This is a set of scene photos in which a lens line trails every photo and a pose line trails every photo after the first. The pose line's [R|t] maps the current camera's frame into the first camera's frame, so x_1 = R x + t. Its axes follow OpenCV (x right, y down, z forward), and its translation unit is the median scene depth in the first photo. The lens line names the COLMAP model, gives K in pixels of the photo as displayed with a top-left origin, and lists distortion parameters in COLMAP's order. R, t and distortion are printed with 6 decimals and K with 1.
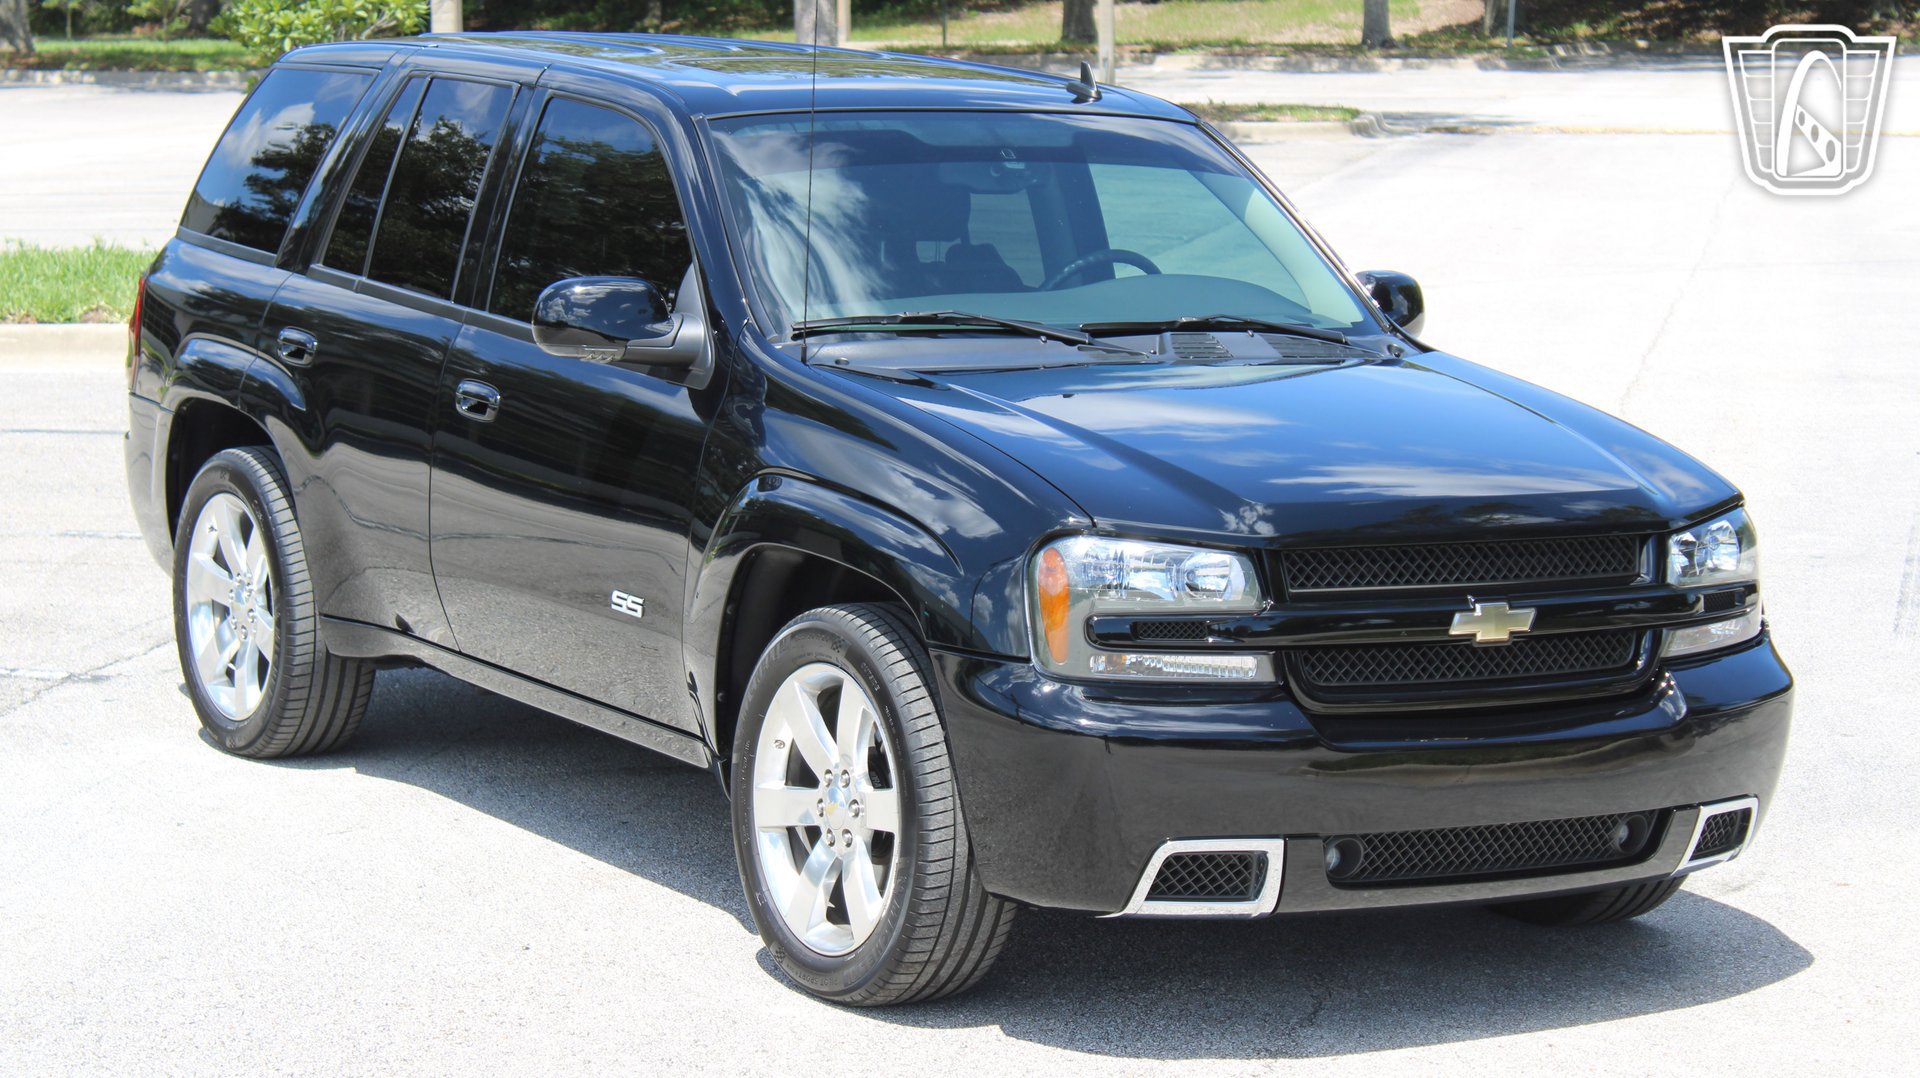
lens RADIAL K [[4620.7, 0, 946.8], [0, 4620.7, 529.4], [0, 0, 1]] dist [0.052961, 0.655583]
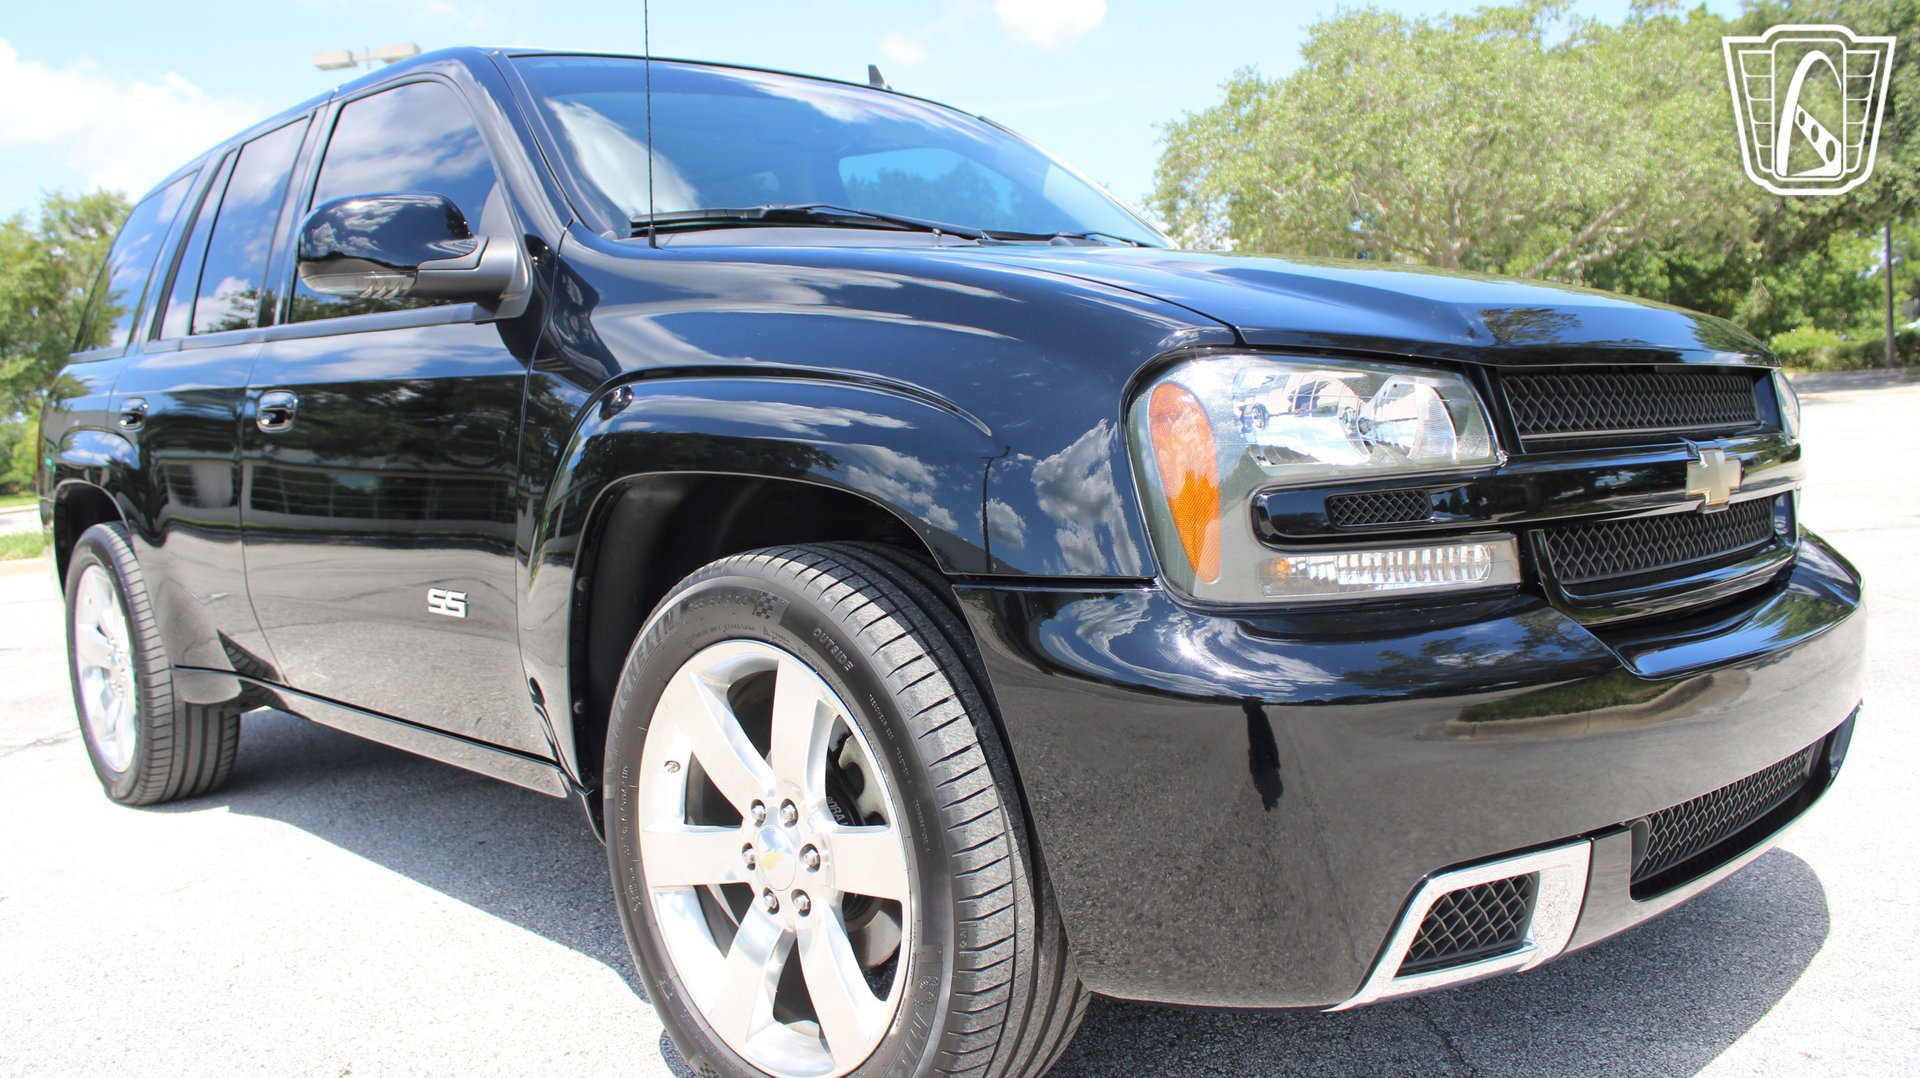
lens RADIAL K [[1591.1, 0, 960.0], [0, 1591.1, 539.0], [0, 0, 1]] dist [-0.117134, 0.007379]
pose [[0.973118, -0.086071, 0.213621, -0.042490], [0.097322, 0.994336, -0.042706, 0.027083], [-0.208735, 0.062348, 0.975983, 0.765235]]
